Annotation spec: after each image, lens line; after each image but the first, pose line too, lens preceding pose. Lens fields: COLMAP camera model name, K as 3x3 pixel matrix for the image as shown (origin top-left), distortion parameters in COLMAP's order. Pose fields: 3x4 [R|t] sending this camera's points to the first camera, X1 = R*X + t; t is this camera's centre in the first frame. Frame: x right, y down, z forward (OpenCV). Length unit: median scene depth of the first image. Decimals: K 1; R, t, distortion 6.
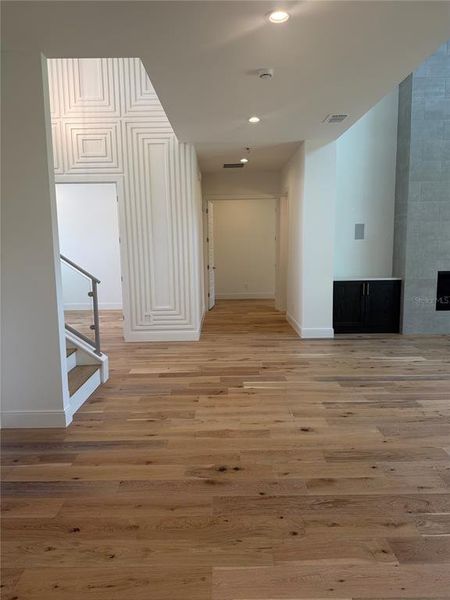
lens RADIAL K [[425.7, 0, 220.6], [0, 425.7, 301.0], [0, 0, 1]] dist [0.093077, -0.135758]
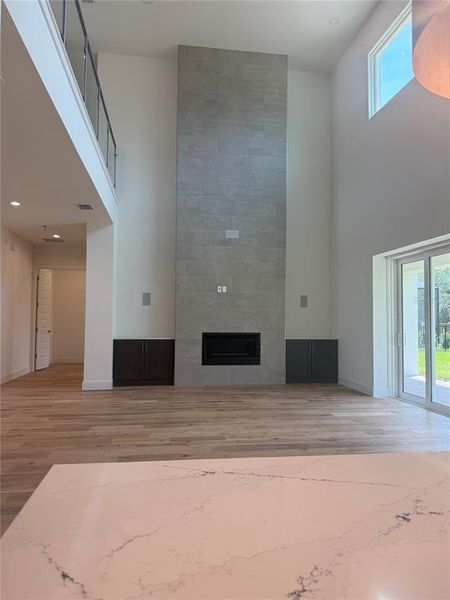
lens RADIAL K [[425.7, 0, 220.6], [0, 425.7, 301.0], [0, 0, 1]] dist [0.093077, -0.135758]
pose [[0.986460, 0.029495, 0.161328, 0.355099], [-0.000701, 0.984444, -0.175697, 0.054684], [-0.164000, 0.173205, 0.971135, -0.191508]]
